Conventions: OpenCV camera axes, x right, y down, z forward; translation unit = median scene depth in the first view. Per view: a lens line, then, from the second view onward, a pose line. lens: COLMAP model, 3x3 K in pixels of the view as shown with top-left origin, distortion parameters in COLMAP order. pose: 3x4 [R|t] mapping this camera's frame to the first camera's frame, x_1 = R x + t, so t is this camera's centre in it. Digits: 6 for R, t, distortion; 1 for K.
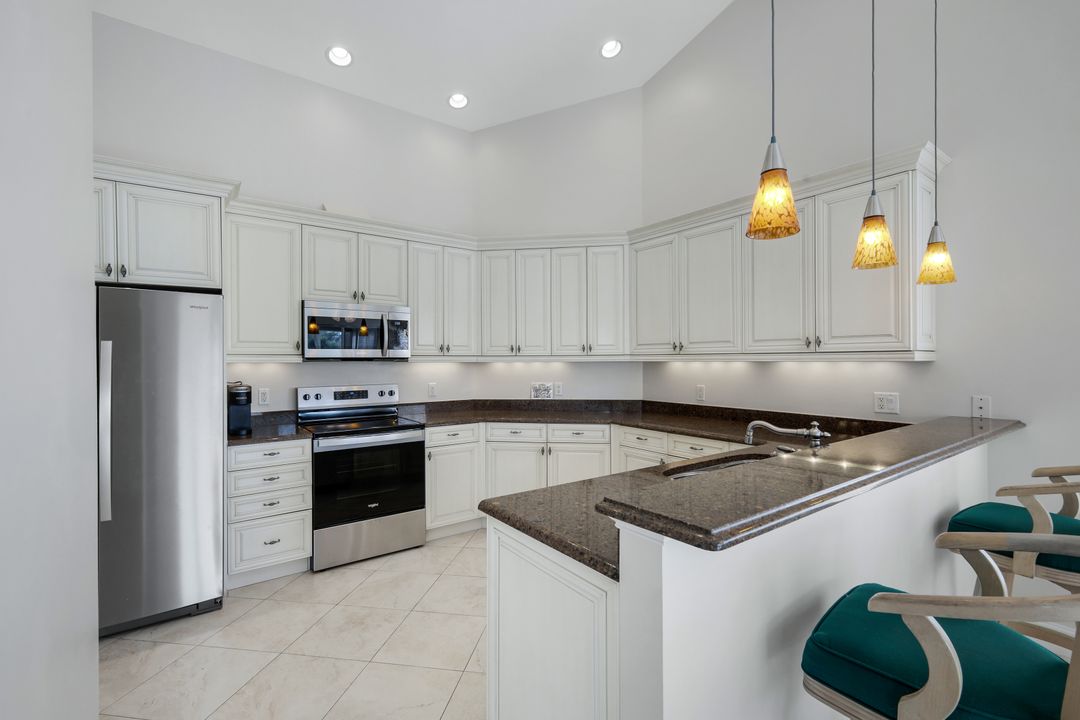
lens RADIAL K [[474.4, 0, 536.9], [0, 474.4, 358.4], [0, 0, 1]] dist [-0.002142, 0.000157]
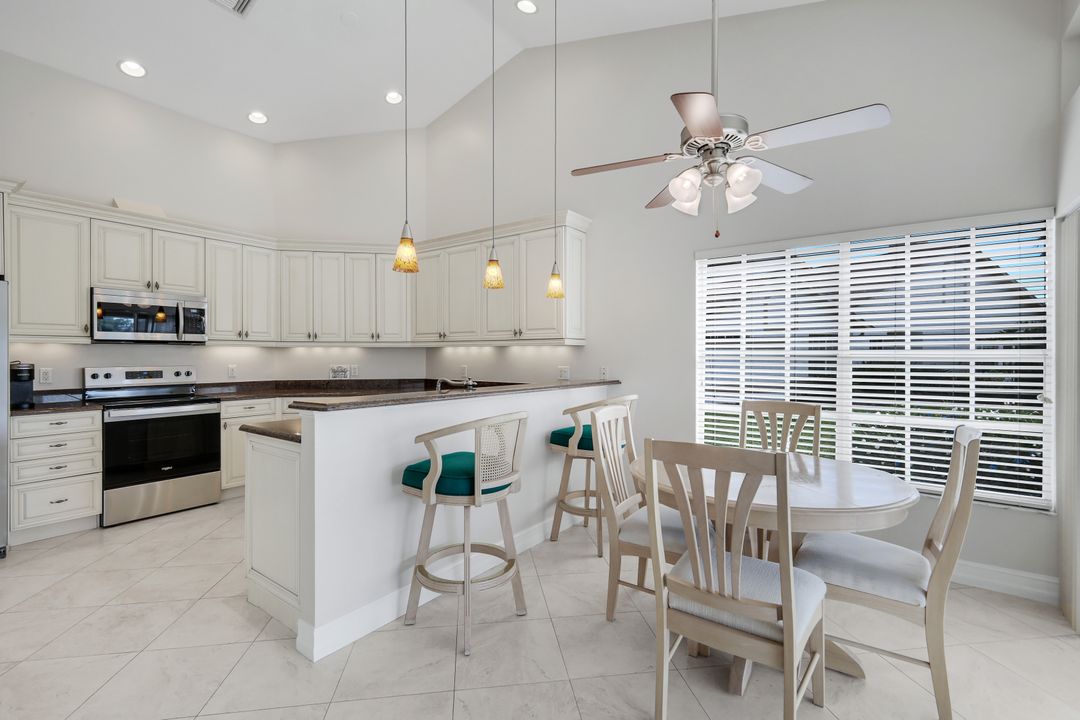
lens RADIAL K [[484.8, 0, 540.6], [0, 484.8, 354.8], [0, 0, 1]] dist [0.001664, 0.000461]
pose [[0.952907, 0.004164, 0.303234, 0.150508], [-0.005010, 0.999985, 0.002012, 0.025394], [-0.303221, -0.003436, 0.952914, -0.372157]]
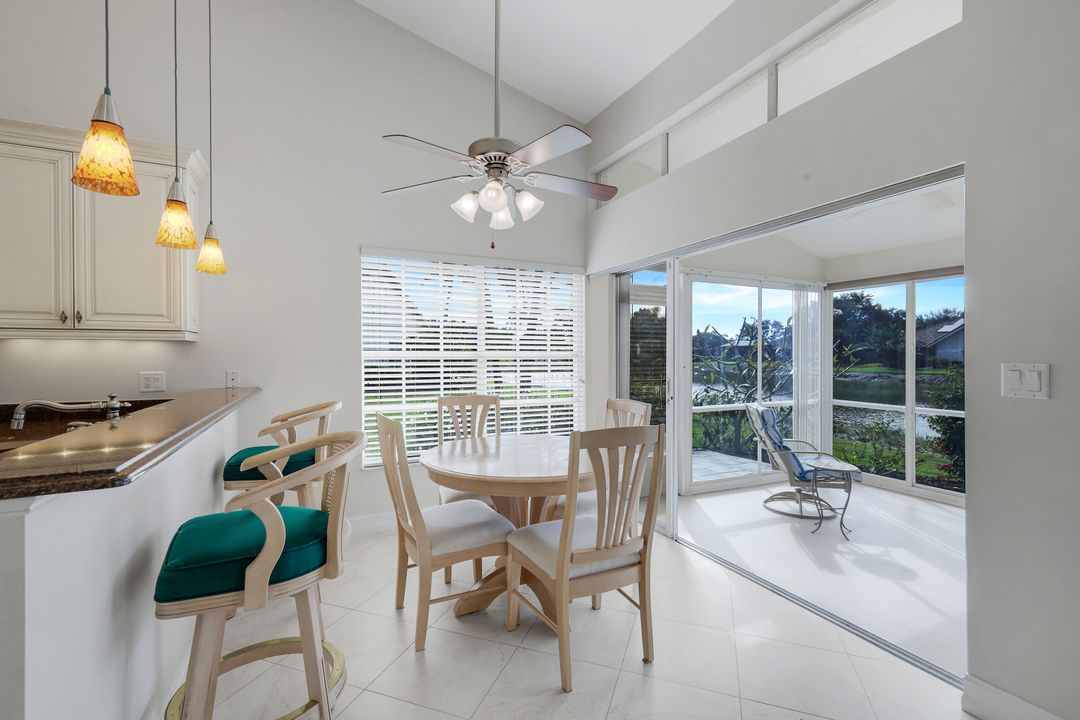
lens RADIAL K [[475.6, 0, 540.0], [0, 475.6, 360.0], [0, 0, 1]] dist [0.000193, -0.000013]
pose [[0.178585, -0.006251, 0.983905, -0.107679], [-0.005377, 0.999959, 0.007329, 0.027162], [-0.983910, -0.006600, 0.178544, -0.016766]]
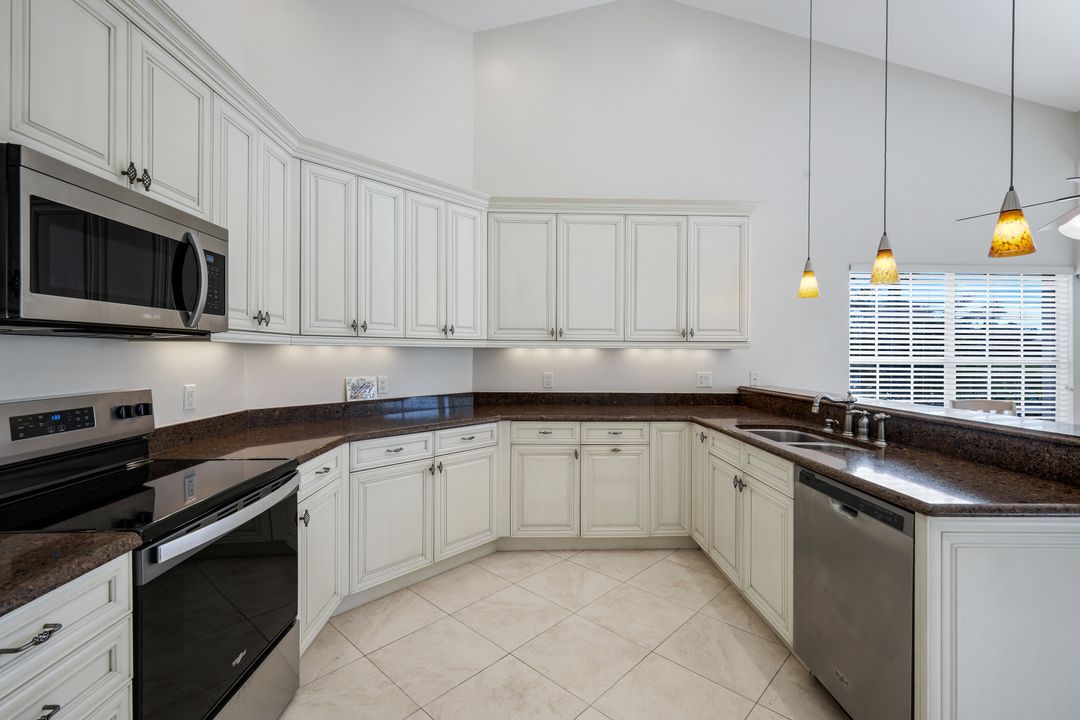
lens RADIAL K [[480.5, 0, 541.7], [0, 480.5, 352.6], [0, 0, 1]] dist [0.001125, 0.000159]
pose [[0.559397, 0.007499, 0.828866, -0.532056], [-0.010331, 0.999944, -0.002074, 0.018388], [-0.828836, -0.007403, 0.559443, 0.483218]]
